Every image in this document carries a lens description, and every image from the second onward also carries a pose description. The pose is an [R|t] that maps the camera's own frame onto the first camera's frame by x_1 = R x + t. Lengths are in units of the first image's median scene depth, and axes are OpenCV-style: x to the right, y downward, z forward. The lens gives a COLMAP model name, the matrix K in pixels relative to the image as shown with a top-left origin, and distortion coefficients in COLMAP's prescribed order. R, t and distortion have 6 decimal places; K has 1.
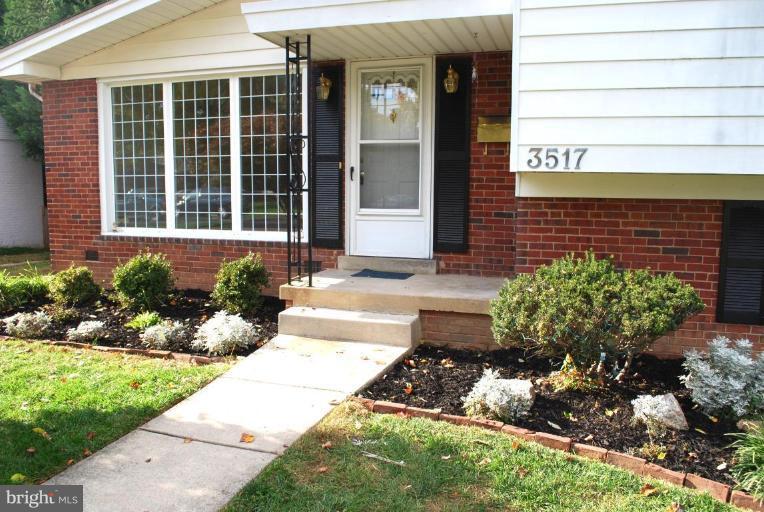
lens RADIAL K [[603.7, 0, 382.0], [0, 603.7, 256.0], [0, 0, 1]] dist [-0.077844, 0.005166]
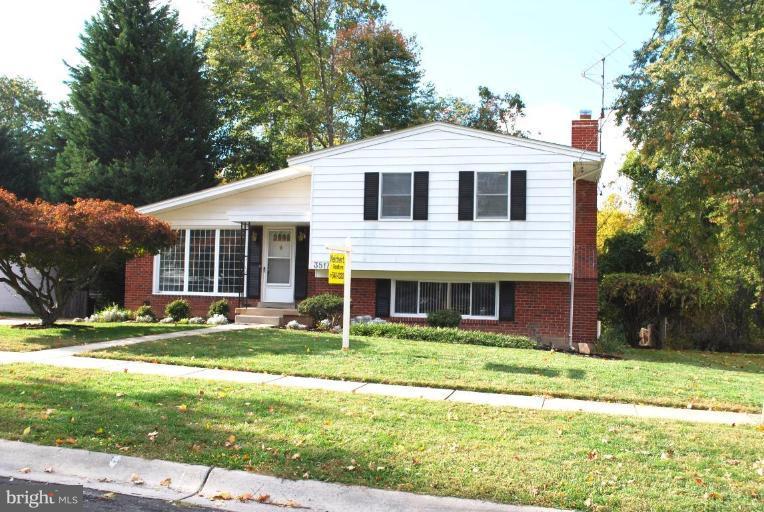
lens RADIAL K [[603.7, 0, 382.0], [0, 603.7, 256.0], [0, 0, 1]] dist [-0.077844, 0.005166]
pose [[0.995096, 0.020848, 0.096695, 0.186288], [-0.004640, 0.986298, -0.164908, 0.211133], [-0.098808, 0.163651, 0.981558, -1.467768]]
